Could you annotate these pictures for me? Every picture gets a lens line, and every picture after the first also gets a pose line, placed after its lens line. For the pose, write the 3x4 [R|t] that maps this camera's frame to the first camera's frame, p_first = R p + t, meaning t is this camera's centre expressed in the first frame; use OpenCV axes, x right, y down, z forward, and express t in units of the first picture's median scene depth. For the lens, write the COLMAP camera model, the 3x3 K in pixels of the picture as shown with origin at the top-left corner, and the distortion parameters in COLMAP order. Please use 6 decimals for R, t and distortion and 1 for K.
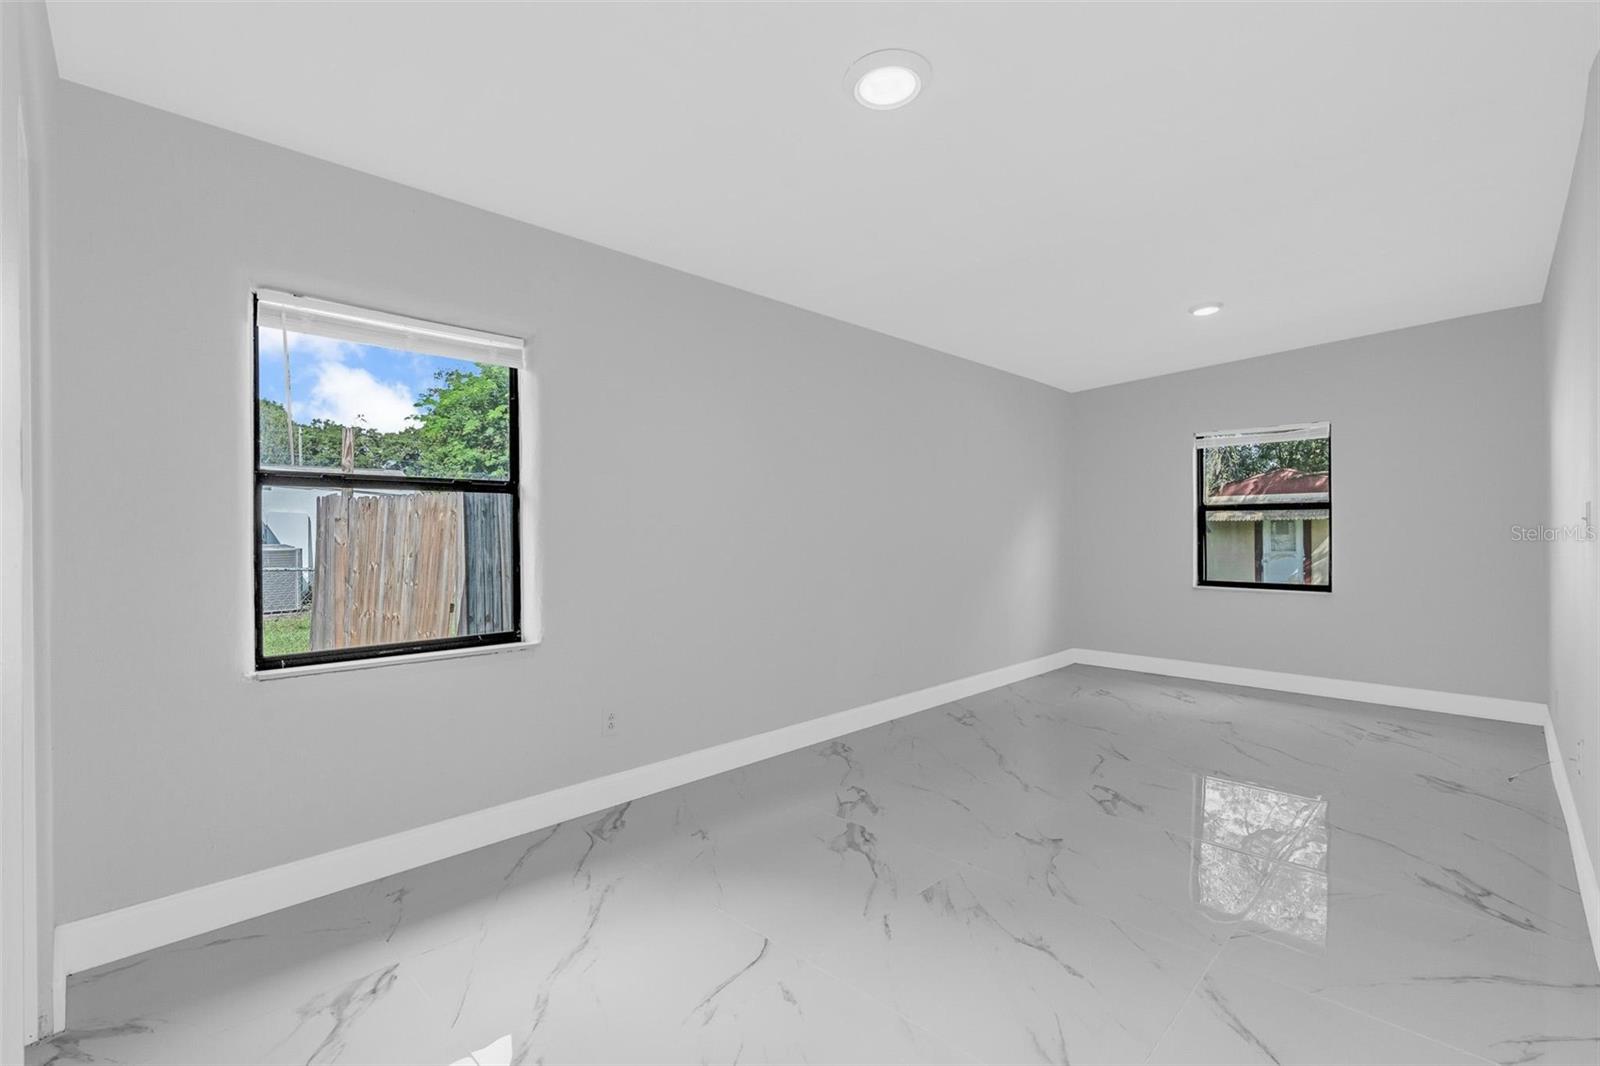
lens RADIAL K [[715.9, 0, 796.3], [0, 715.9, 534.4], [0, 0, 1]] dist [-0.009703, 0.003988]
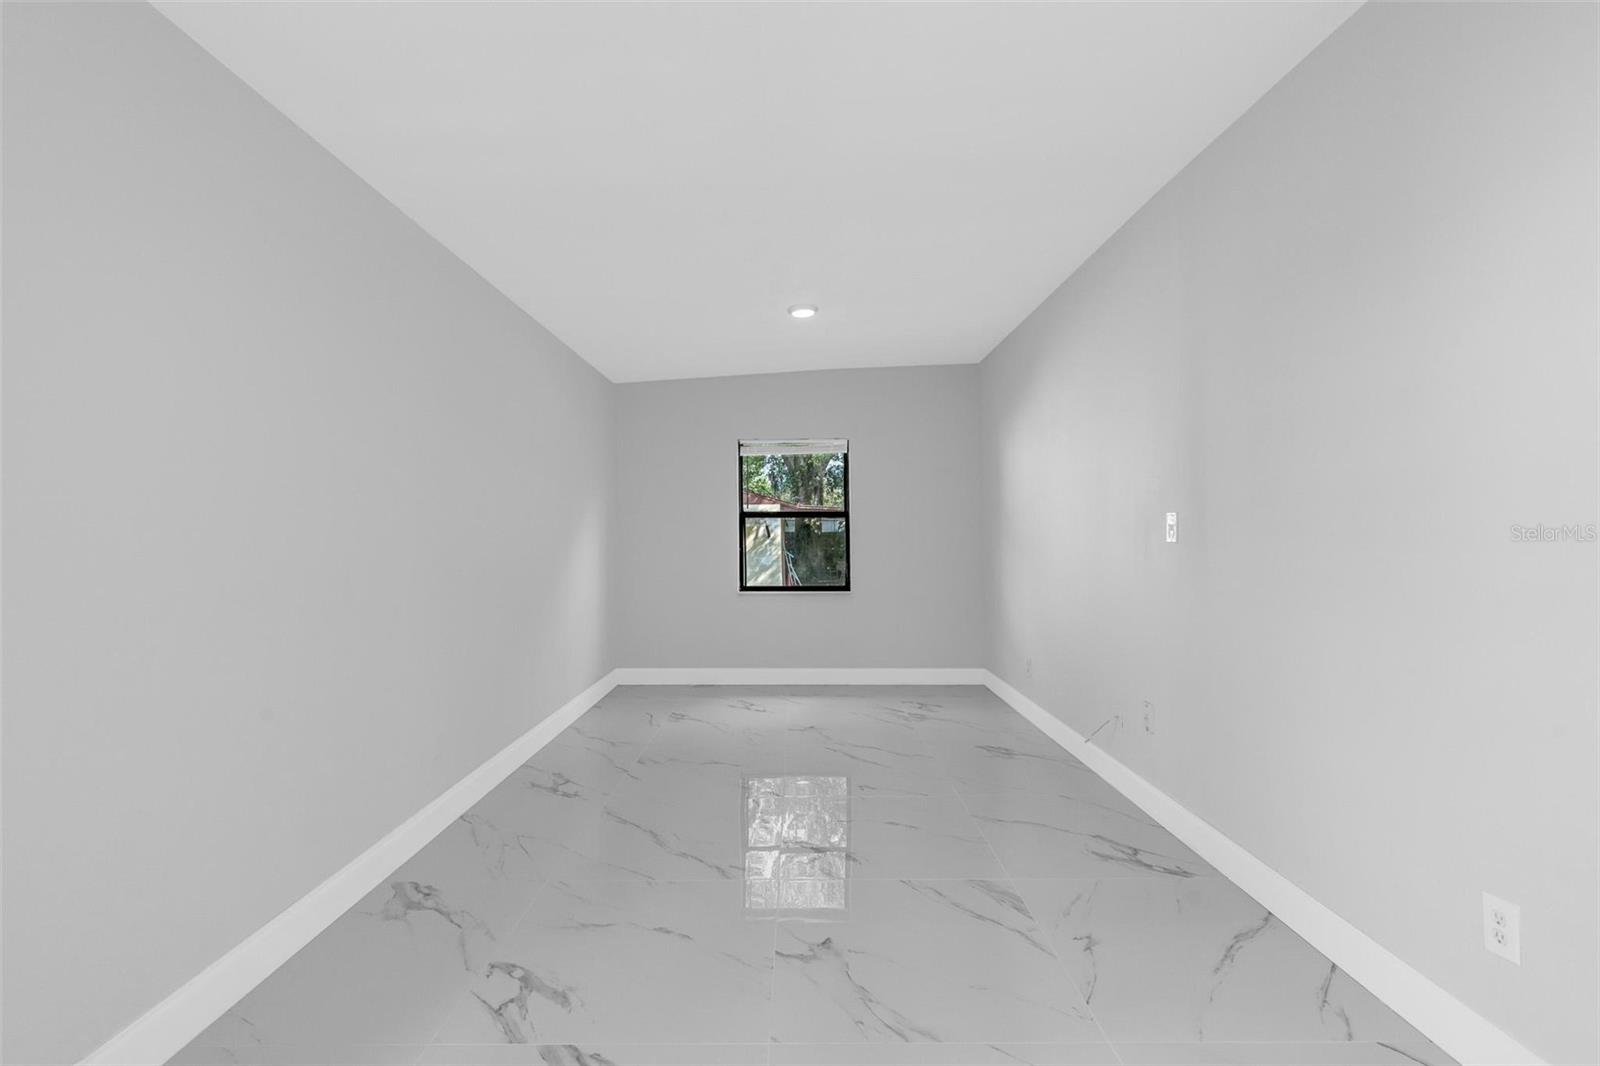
lens RADIAL K [[715.9, 0, 796.3], [0, 715.9, 534.4], [0, 0, 1]] dist [-0.009703, 0.003988]
pose [[0.710191, 0.000786, 0.704008, -0.104347], [0.006988, 0.999942, -0.008165, 0.000011], [-0.703974, 0.010718, 0.710145, 0.258279]]
